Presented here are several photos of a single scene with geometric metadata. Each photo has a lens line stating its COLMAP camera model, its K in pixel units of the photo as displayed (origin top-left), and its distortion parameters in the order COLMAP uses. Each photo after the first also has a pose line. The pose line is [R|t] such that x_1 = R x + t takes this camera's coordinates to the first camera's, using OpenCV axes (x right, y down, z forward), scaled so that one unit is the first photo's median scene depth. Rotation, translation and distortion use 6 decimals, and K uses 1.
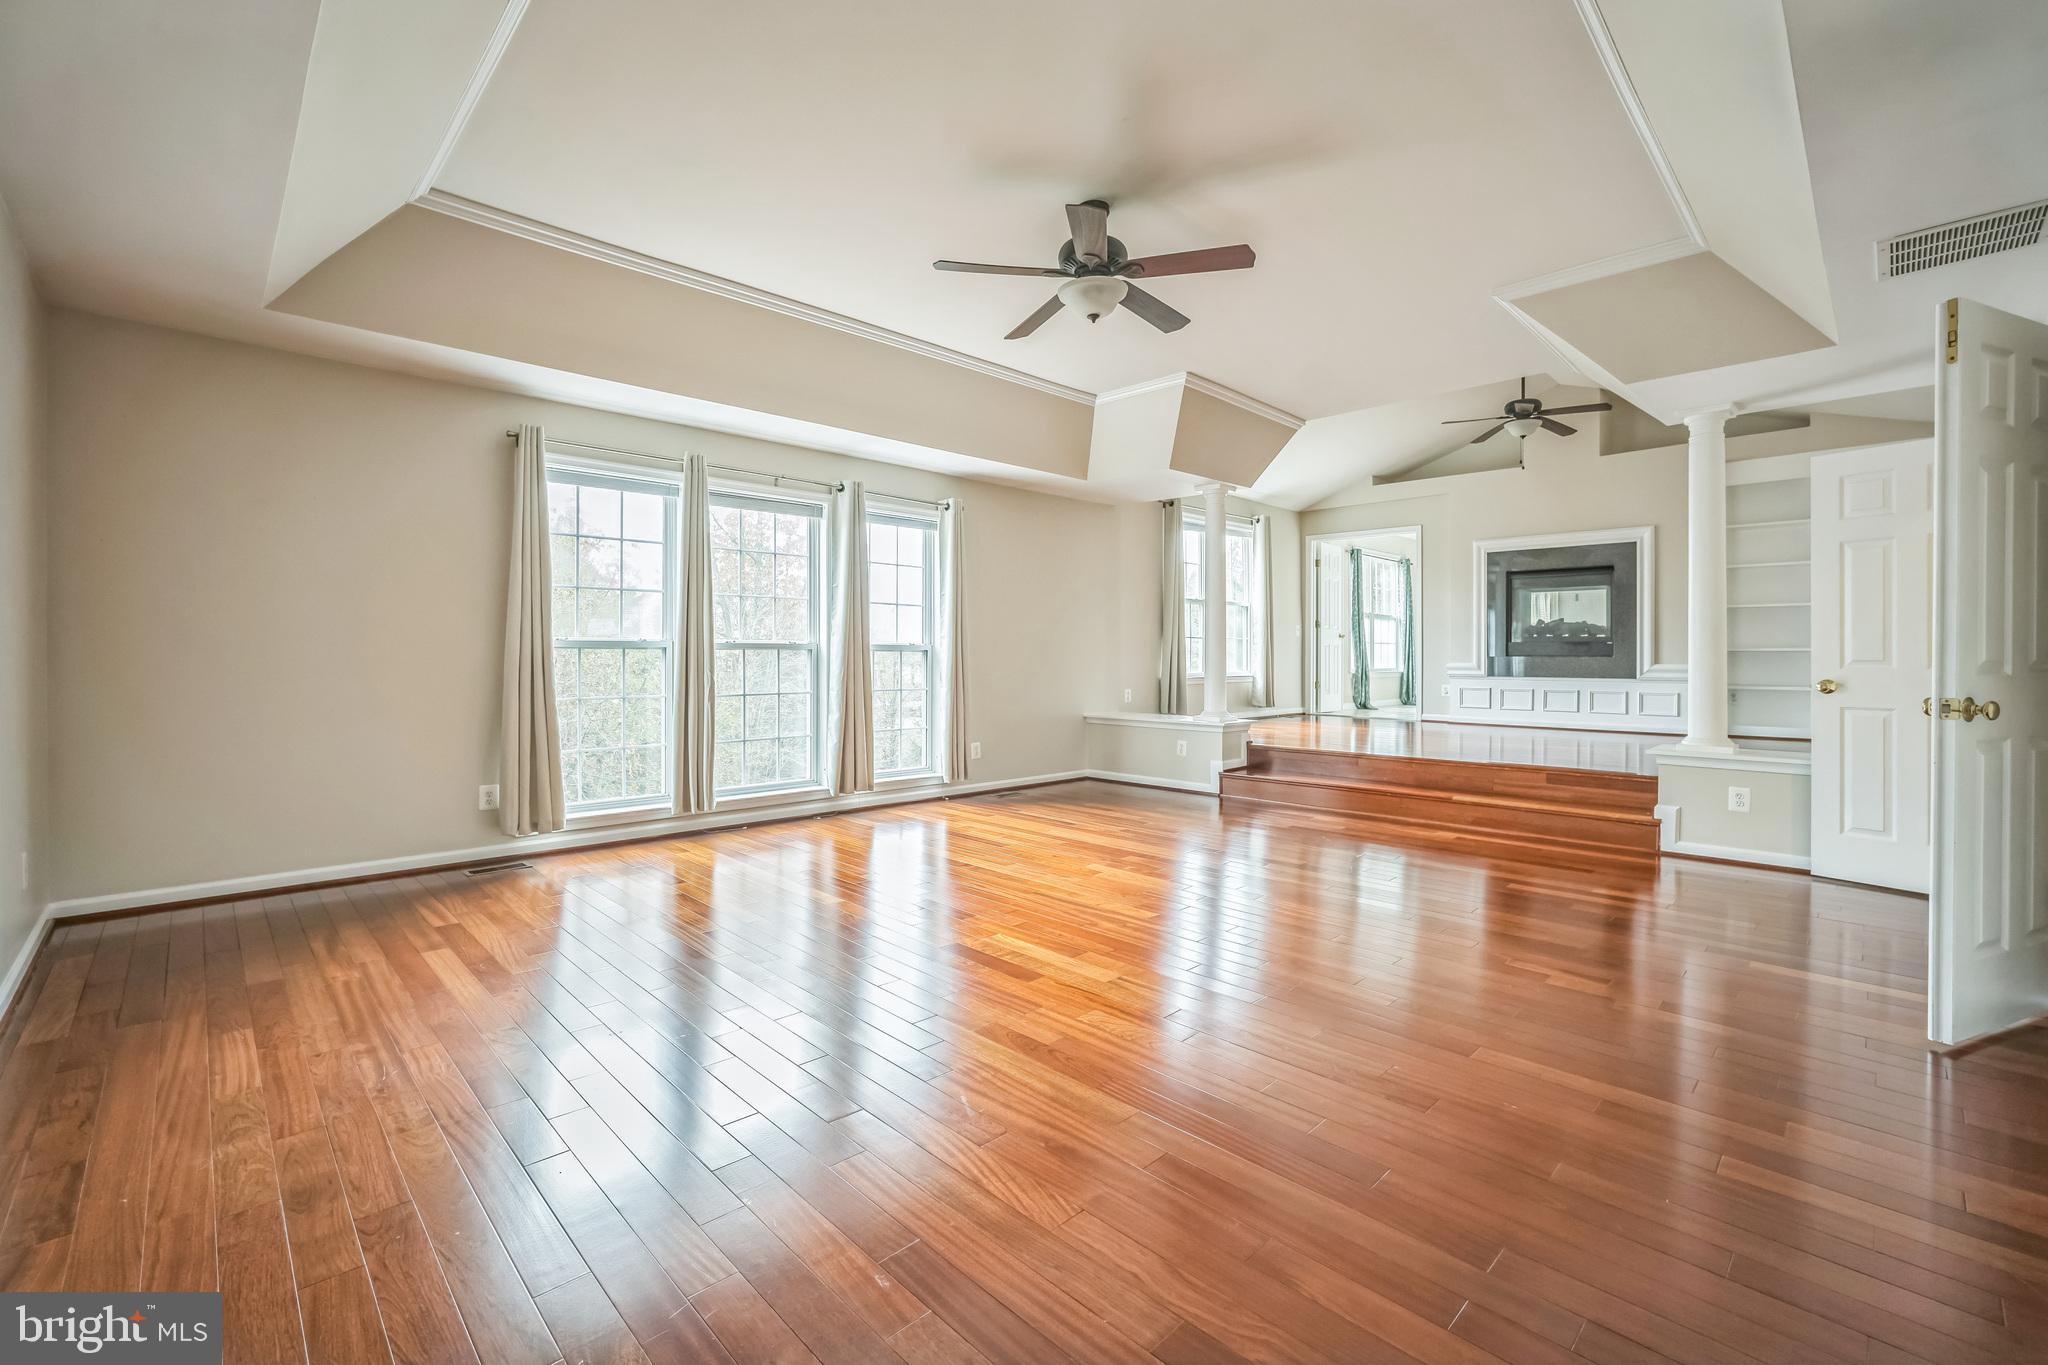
lens RADIAL K [[881.0, 0, 1041.7], [0, 881.0, 668.9], [0, 0, 1]] dist [-0.021539, 0.005726]
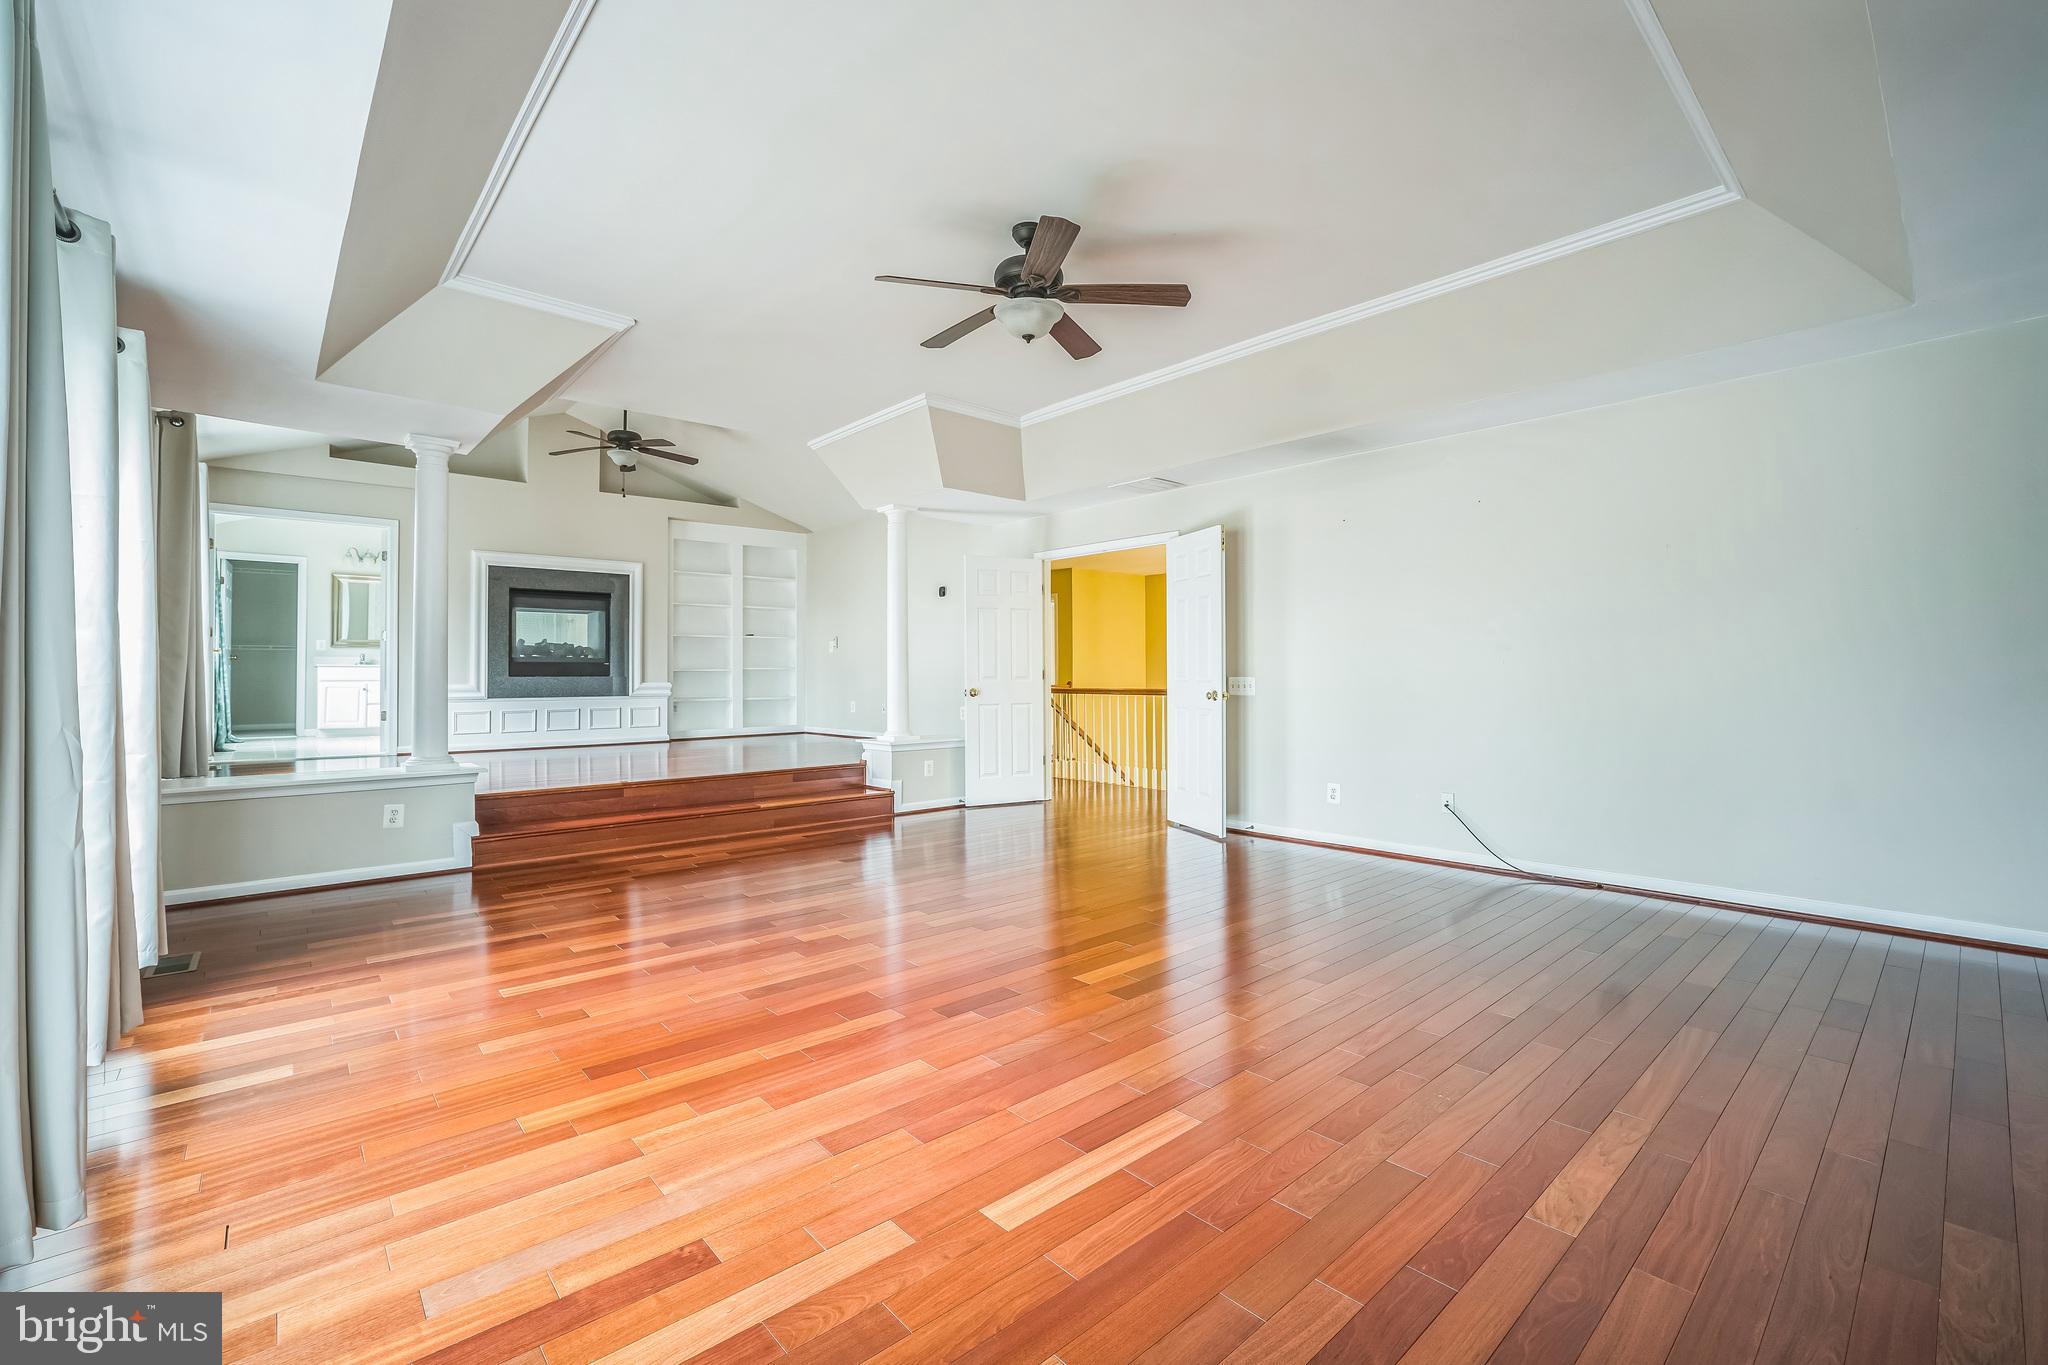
lens RADIAL K [[881.0, 0, 1007.6], [0, 881.0, 672.2], [0, 0, 1]] dist [-0.021539, 0.005726]
pose [[0.074825, -0.001789, 0.997195, -0.491440], [0.019996, 0.999800, 0.000294, -0.011293], [-0.996996, 0.019918, 0.074846, 0.499660]]
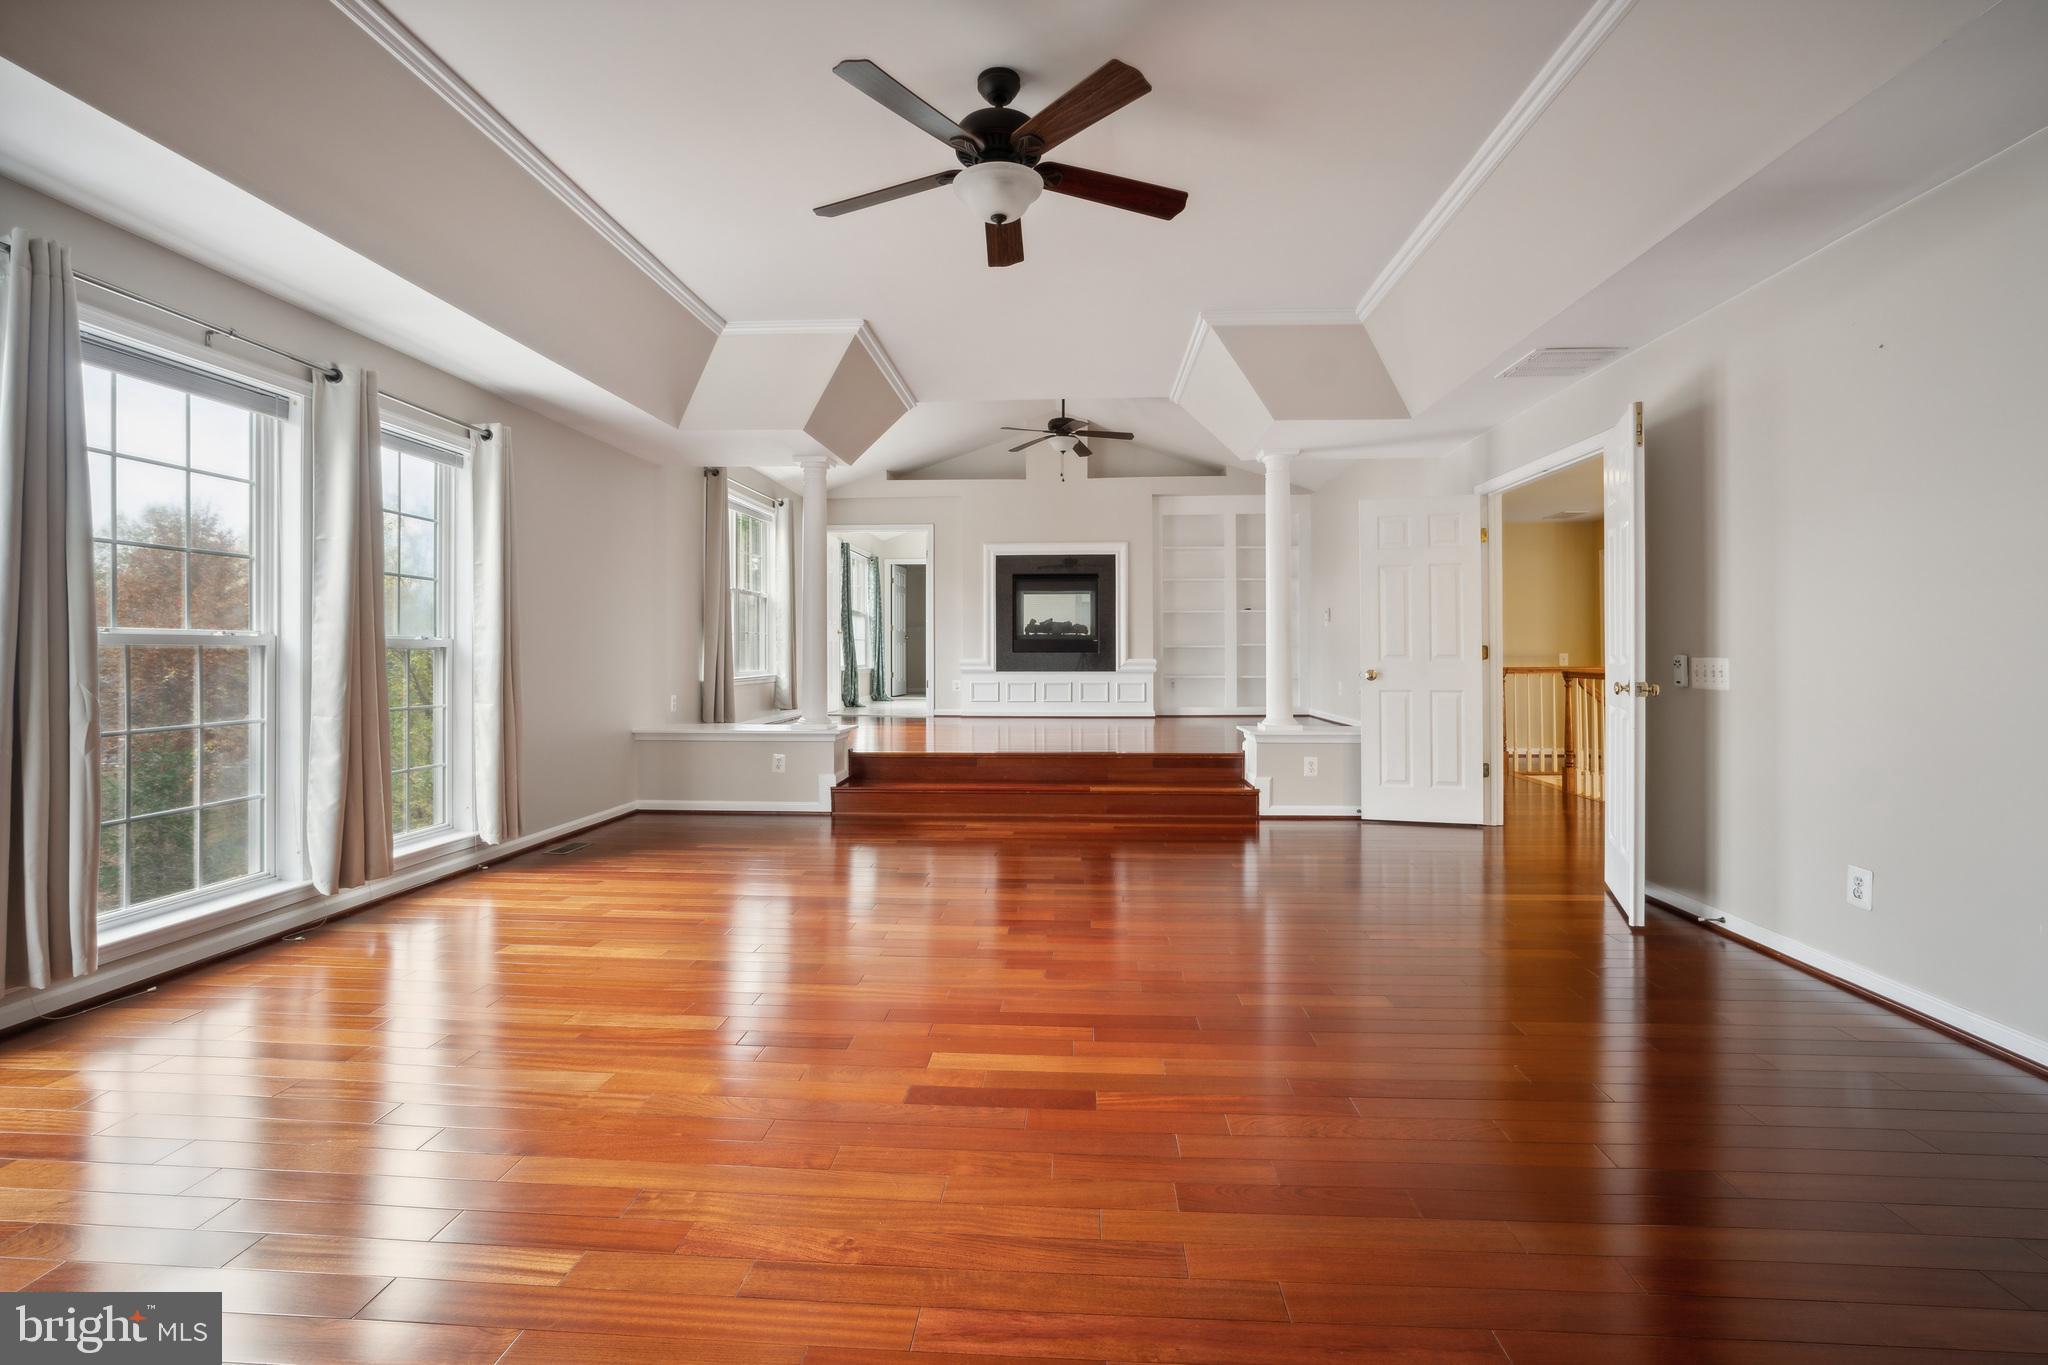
lens RADIAL K [[881.0, 0, 1029.2], [0, 881.0, 668.0], [0, 0, 1]] dist [-0.021539, 0.005726]
pose [[0.752401, -0.015998, 0.658511, -0.224909], [0.013794, 0.999868, 0.008531, -0.005807], [-0.658561, 0.002664, 0.752523, 0.212653]]
